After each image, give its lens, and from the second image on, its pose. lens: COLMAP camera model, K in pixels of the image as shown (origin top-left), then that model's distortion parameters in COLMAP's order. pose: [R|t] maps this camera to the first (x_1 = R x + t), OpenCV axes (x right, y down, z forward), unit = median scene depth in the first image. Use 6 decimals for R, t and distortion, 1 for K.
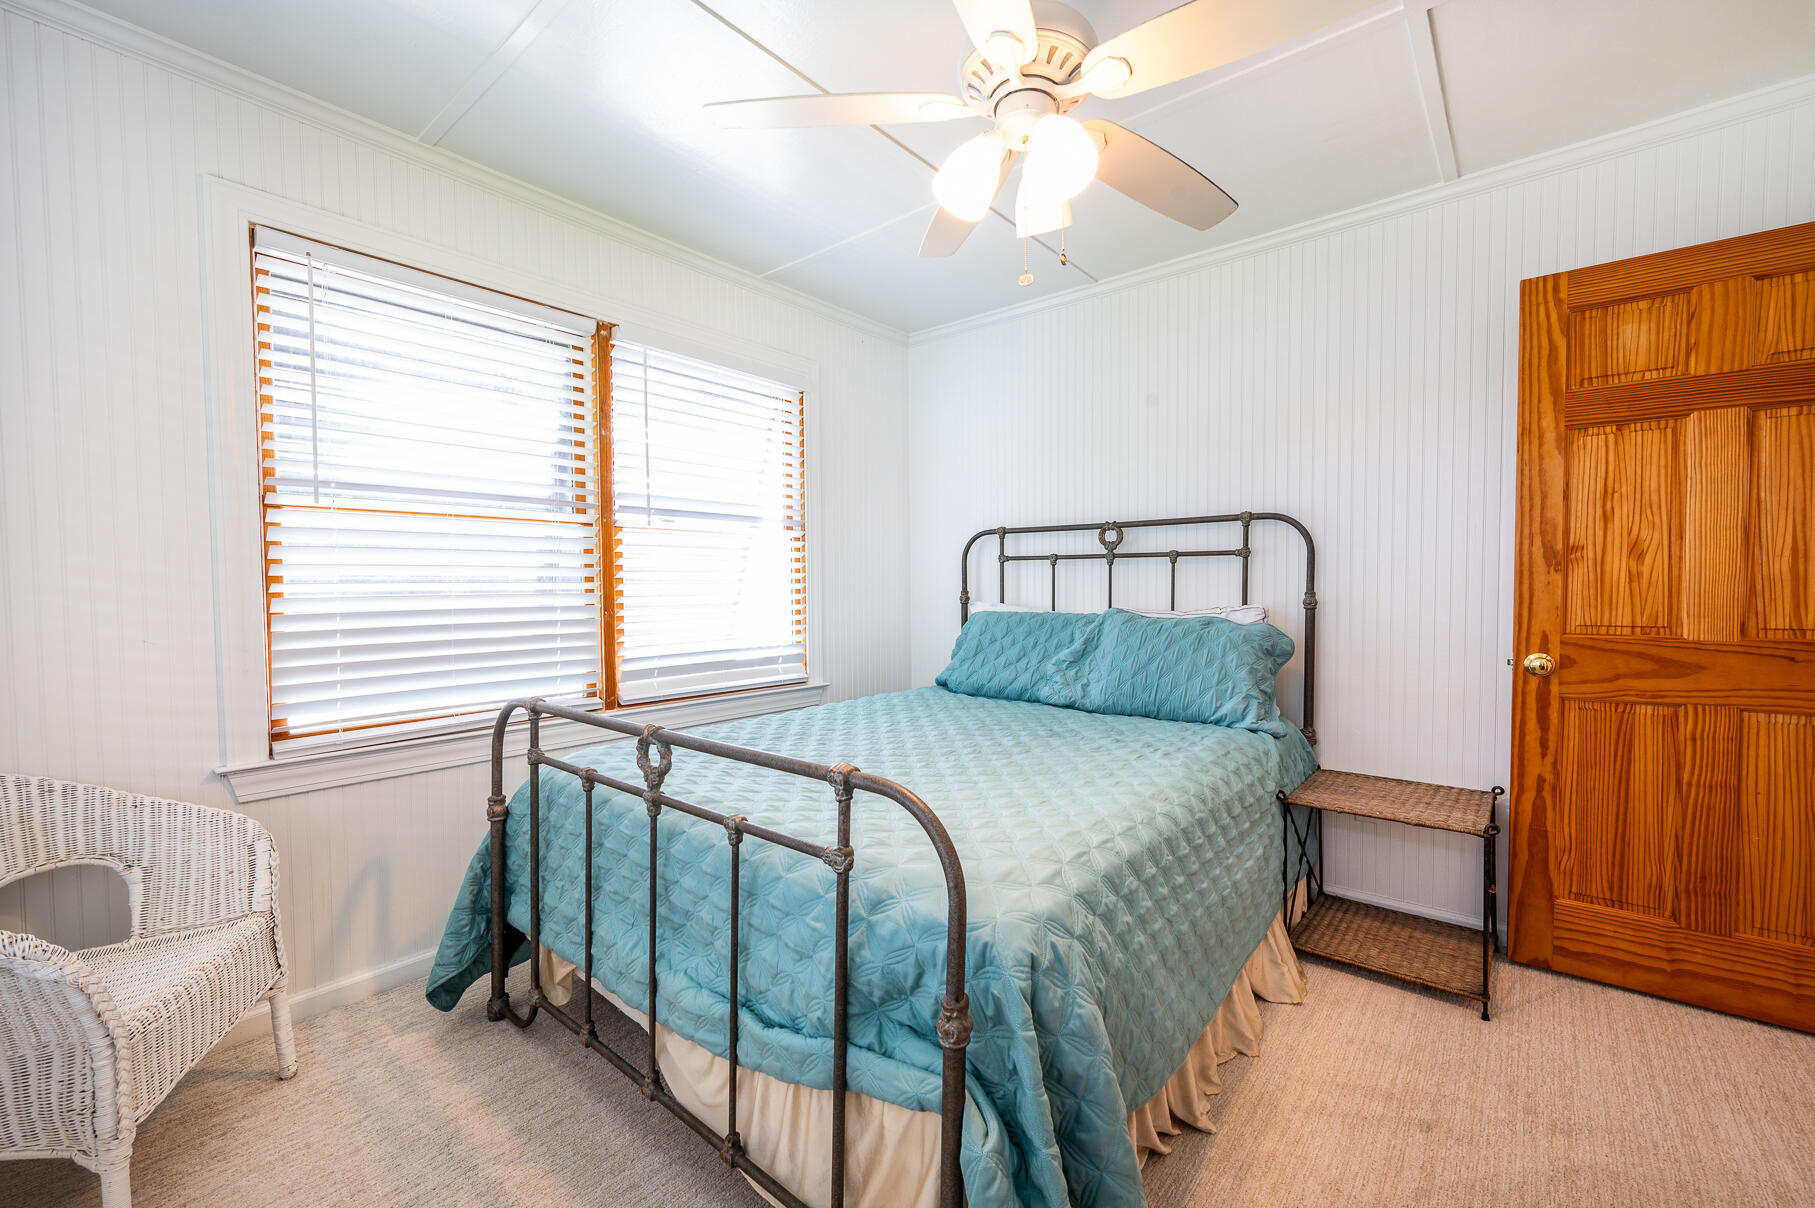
lens RADIAL K [[736.5, 0, 907.5], [0, 736.5, 604.0], [0, 0, 1]] dist [0.001564, 0.000145]
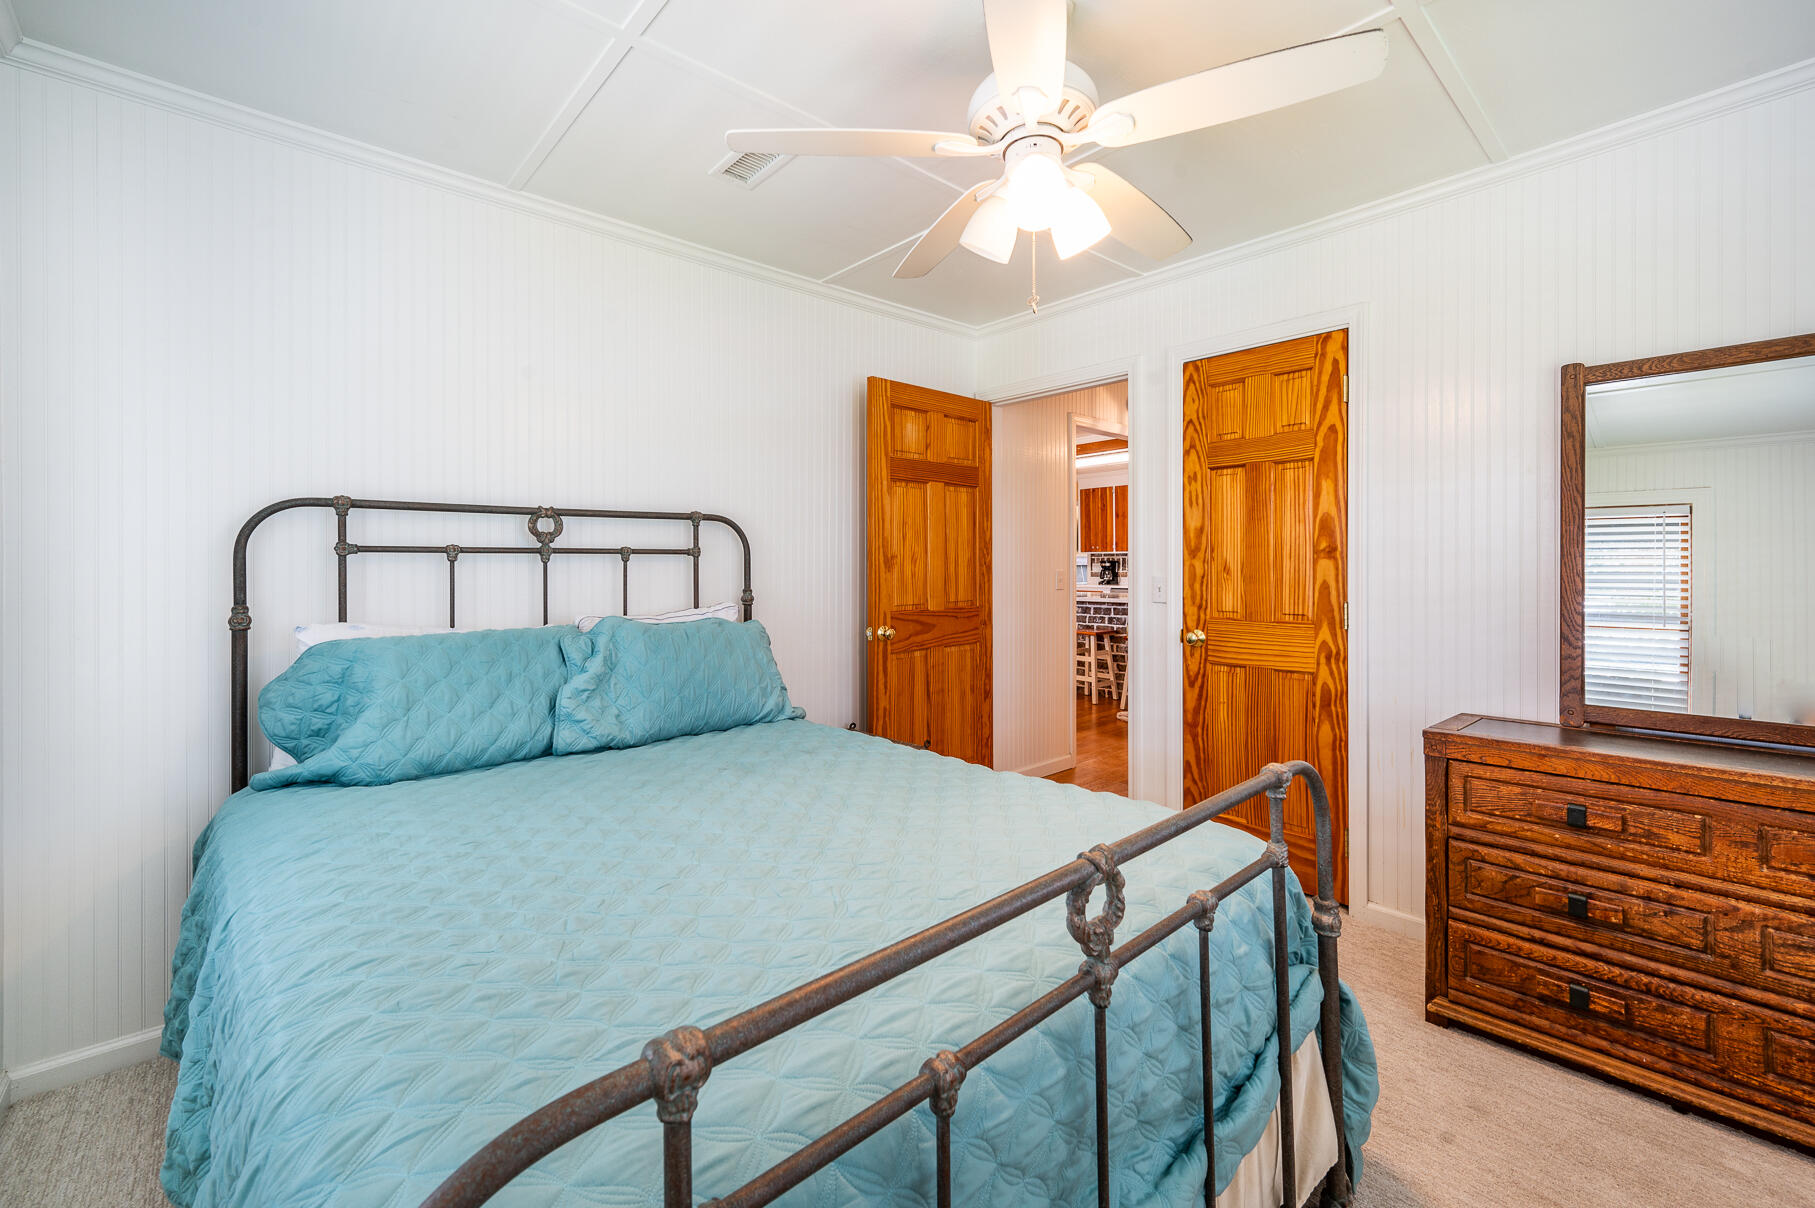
lens RADIAL K [[743.1, 0, 897.3], [0, 743.1, 562.0], [0, 0, 1]] dist [0.000356, 0.000007]
pose [[0.154106, 0.016888, 0.987910, -0.491365], [0.045478, 0.998673, -0.024166, -0.019665], [-0.987007, 0.048652, 0.153134, 0.574168]]
